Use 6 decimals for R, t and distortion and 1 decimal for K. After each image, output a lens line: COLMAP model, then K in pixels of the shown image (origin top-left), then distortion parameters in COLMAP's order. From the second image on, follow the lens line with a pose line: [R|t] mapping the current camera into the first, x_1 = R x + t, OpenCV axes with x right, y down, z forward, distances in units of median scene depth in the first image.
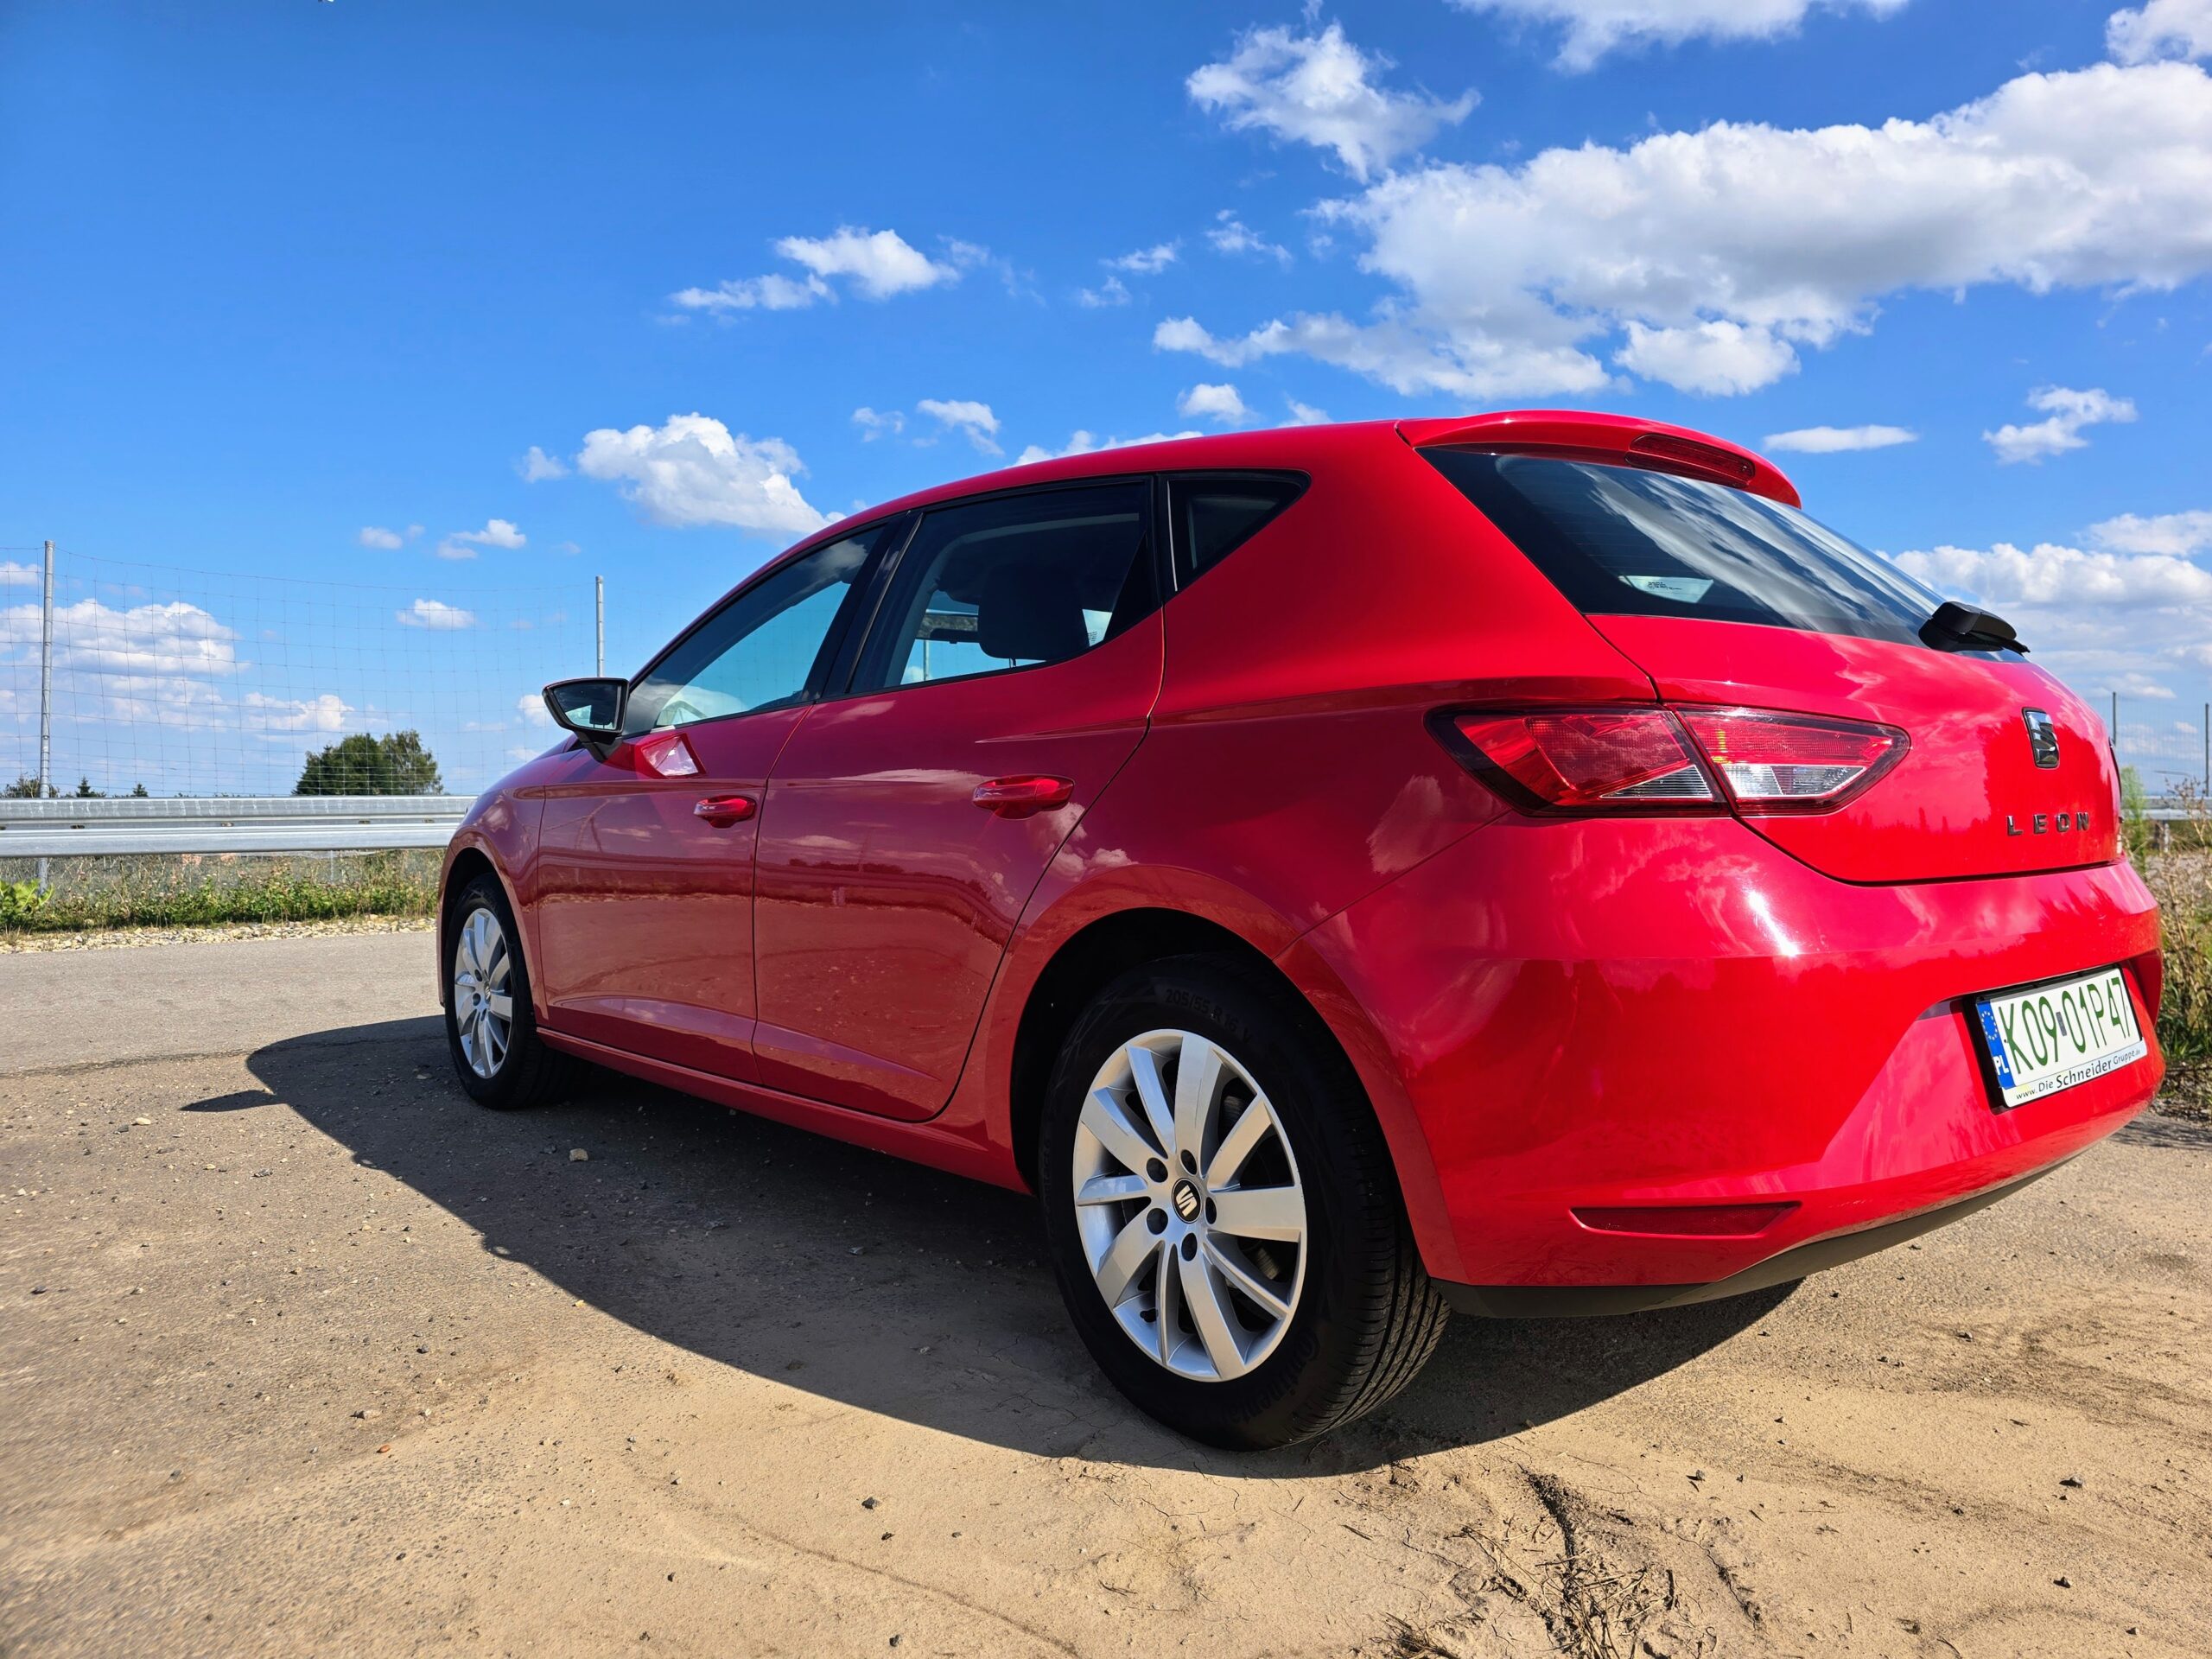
lens RADIAL K [[1506.2, 0, 1106.0], [0, 1506.2, 829.5], [0, 0, 1]] dist [0.047715, -0.039694]
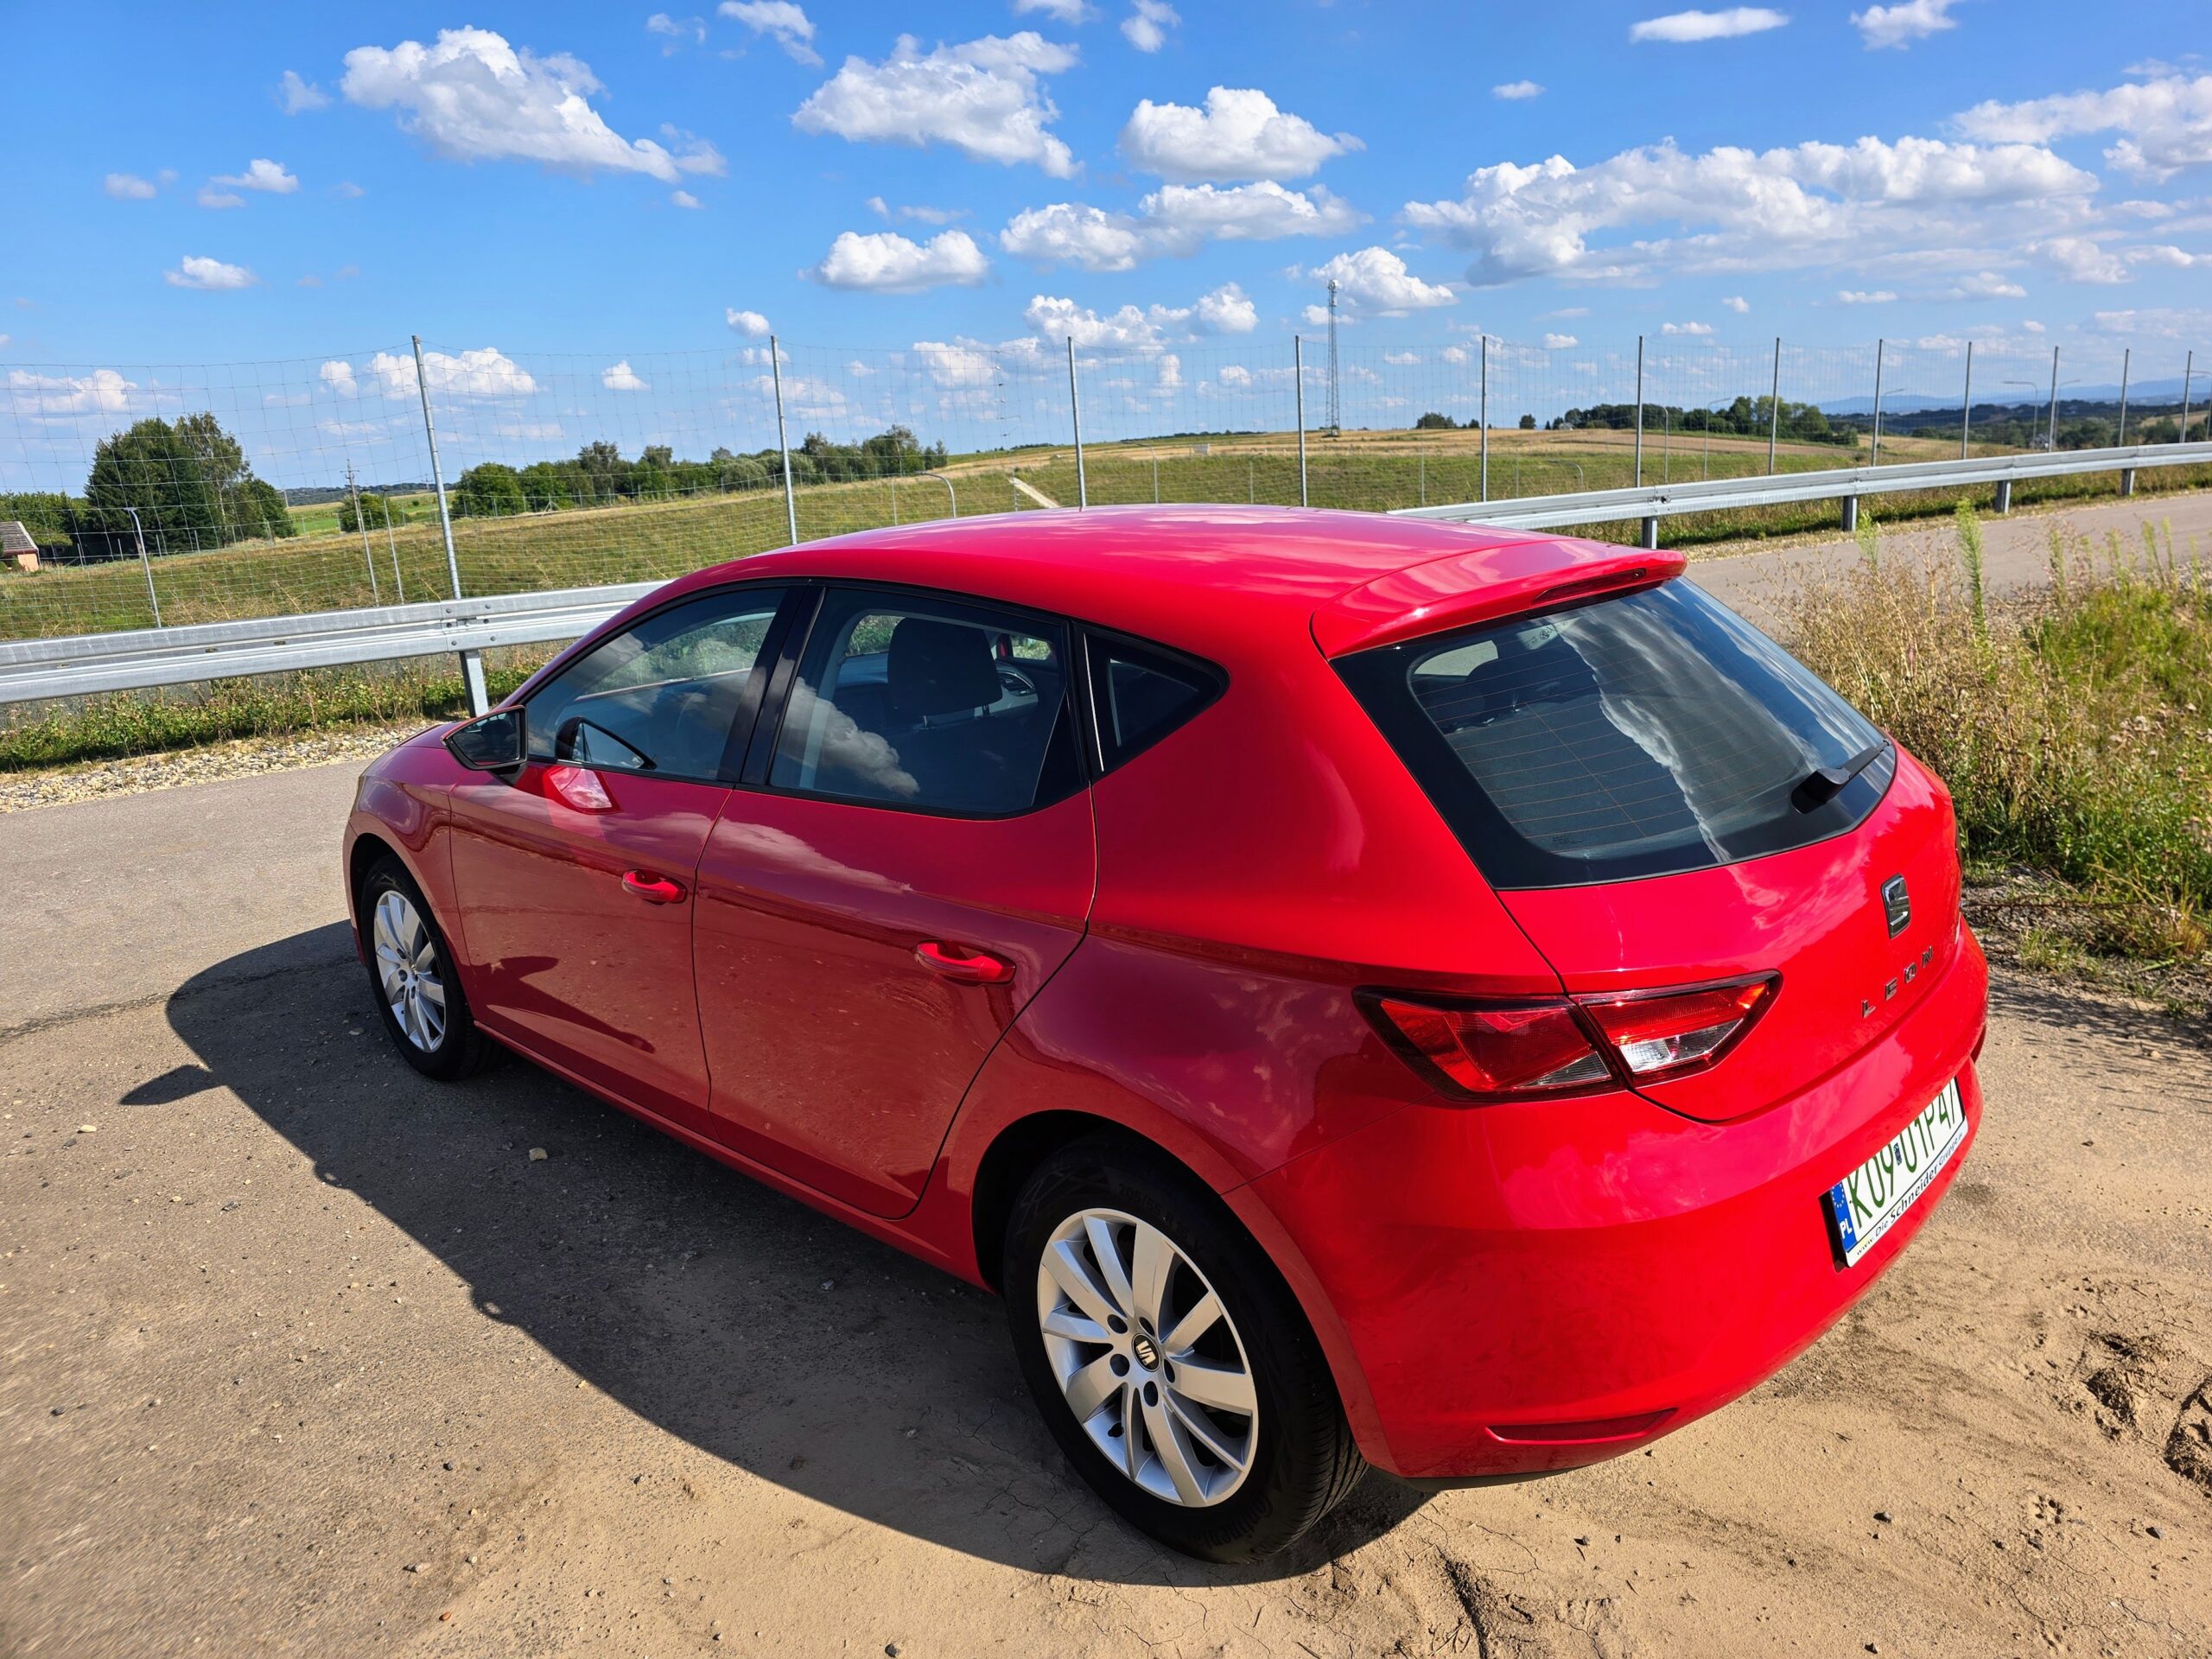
lens RADIAL K [[1506.2, 0, 1106.0], [0, 1506.2, 829.5], [0, 0, 1]] dist [0.047715, -0.039694]
pose [[0.994976, -0.069855, 0.071717, -0.029481], [0.052415, 0.973790, 0.221327, -0.379870], [-0.085298, -0.216456, 0.972559, -0.008945]]
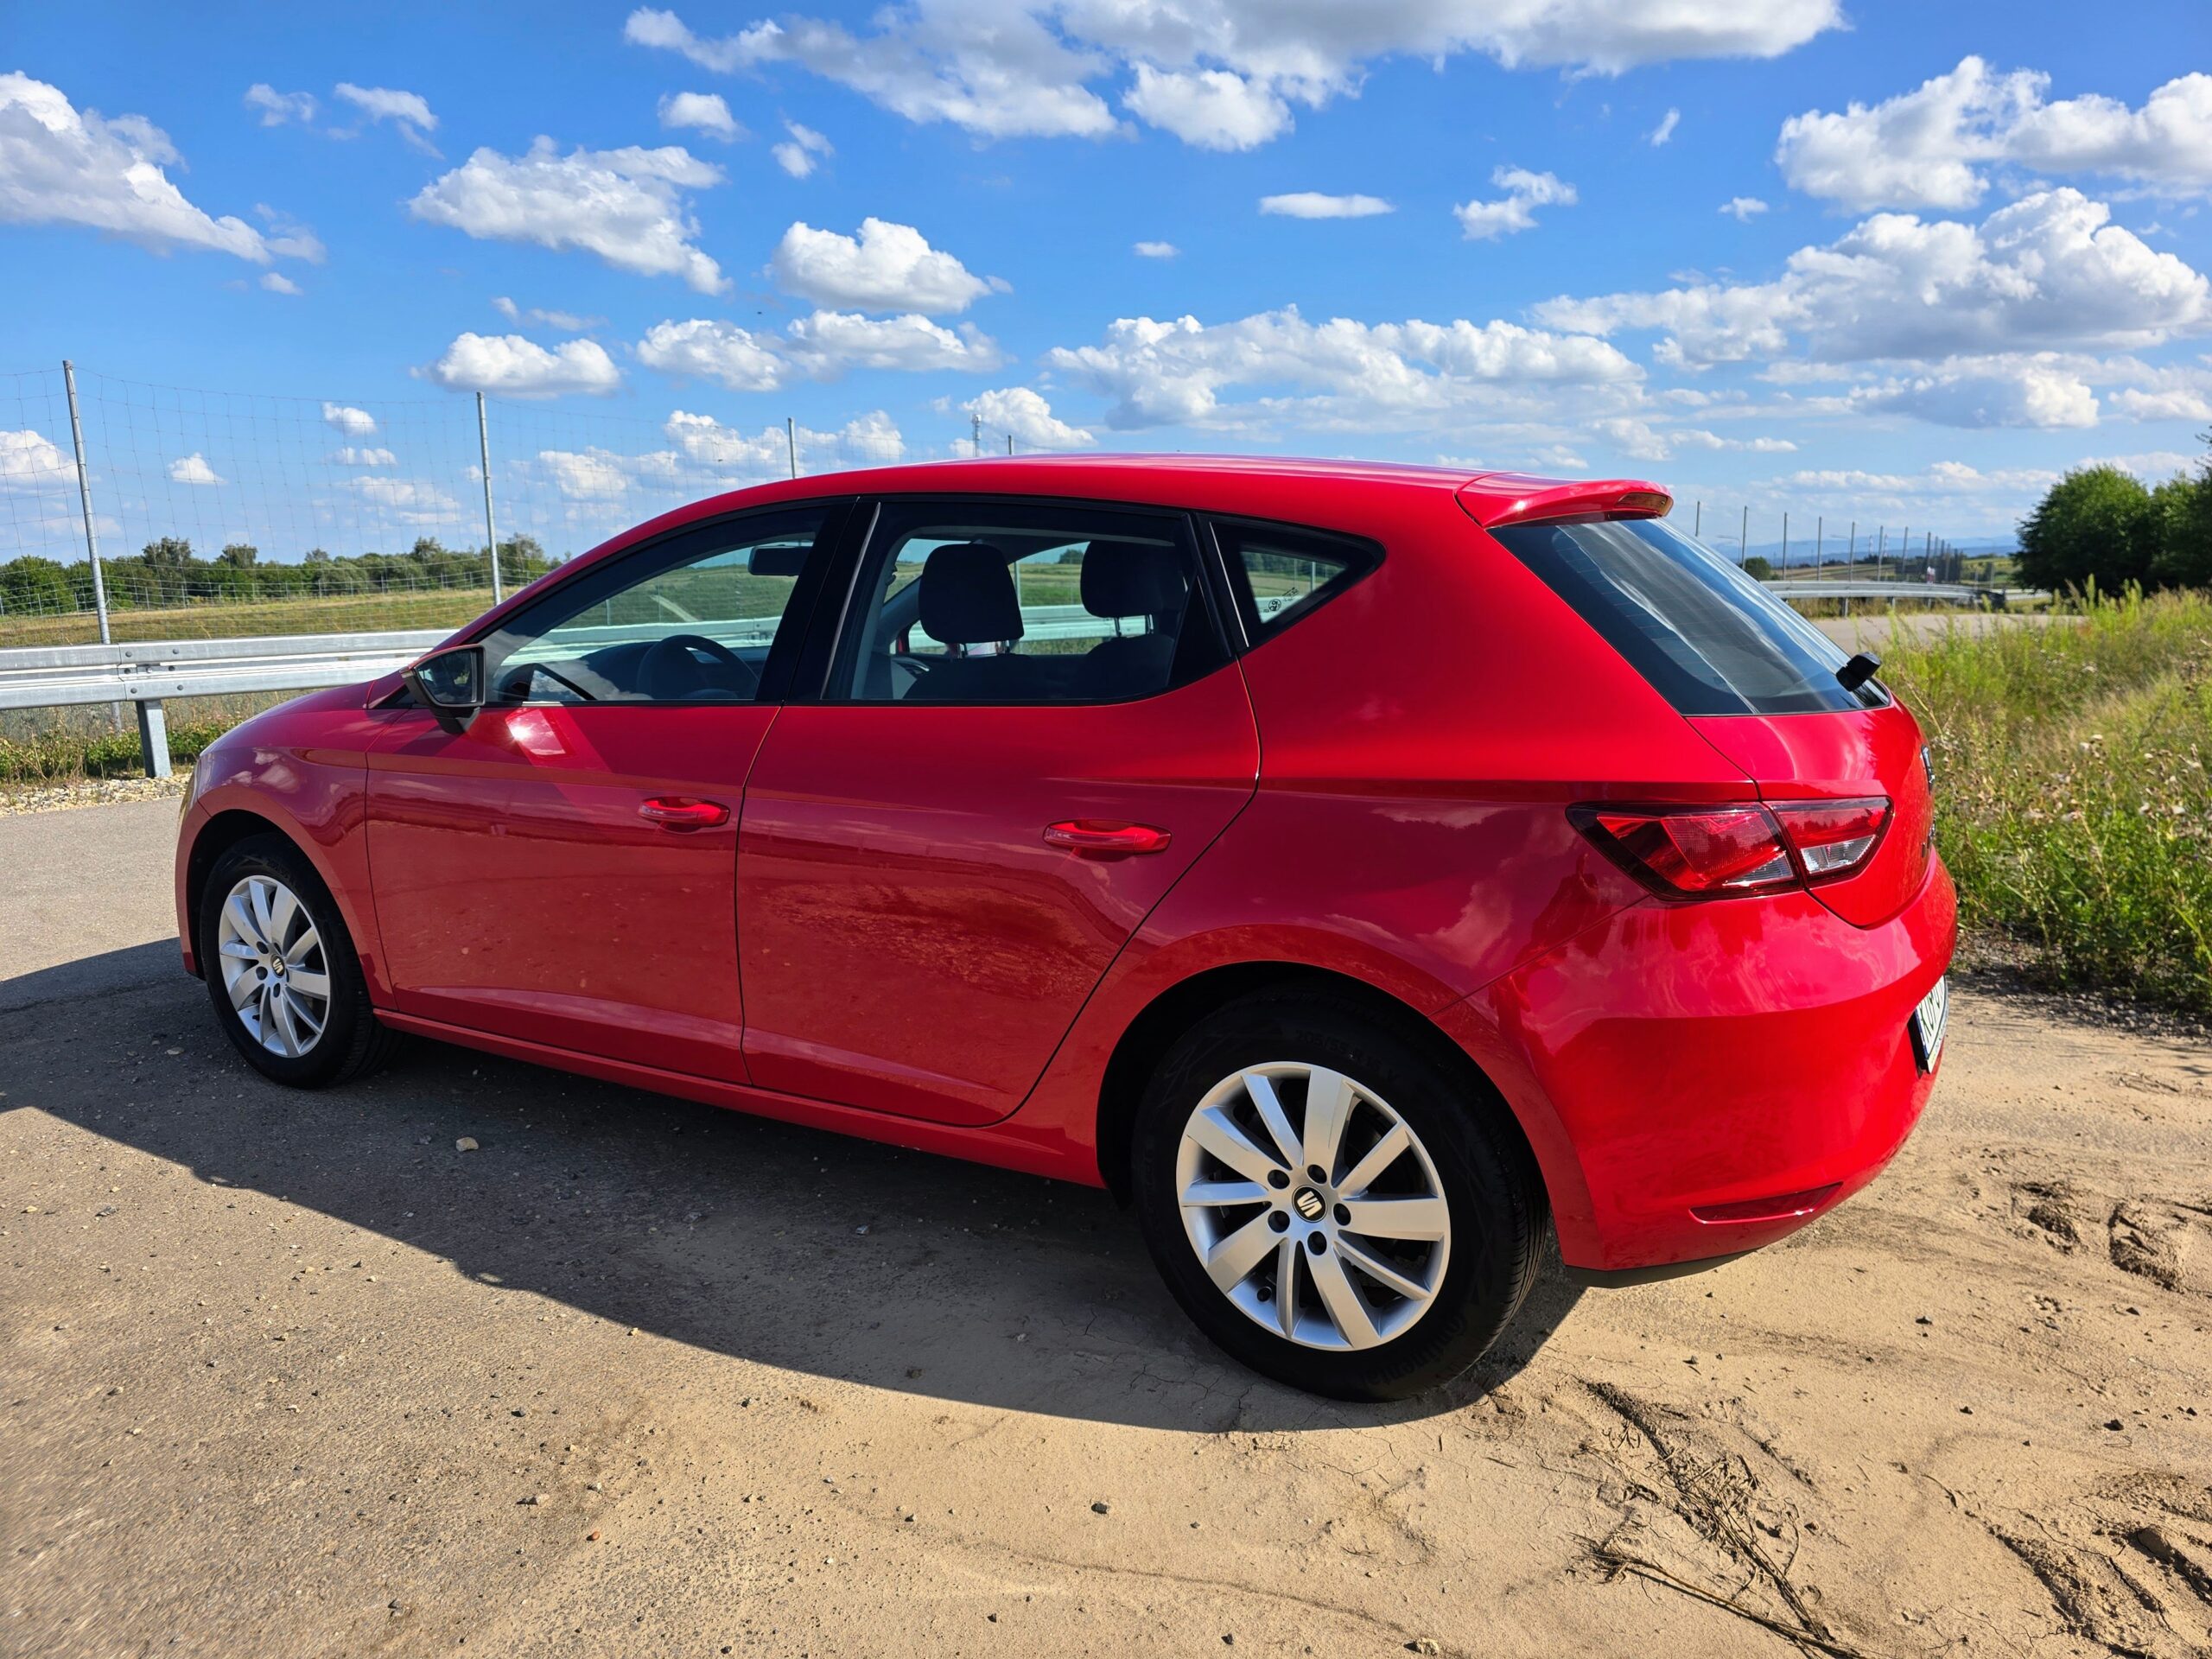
lens RADIAL K [[1513.2, 0, 1109.0], [0, 1513.2, 845.0], [0, 0, 1]] dist [0.045561, -0.037123]
pose [[0.951872, -0.064443, 0.299646, -0.419790], [0.016232, 0.986874, 0.160677, -0.212519], [-0.306067, -0.148080, 0.940423, -0.005620]]
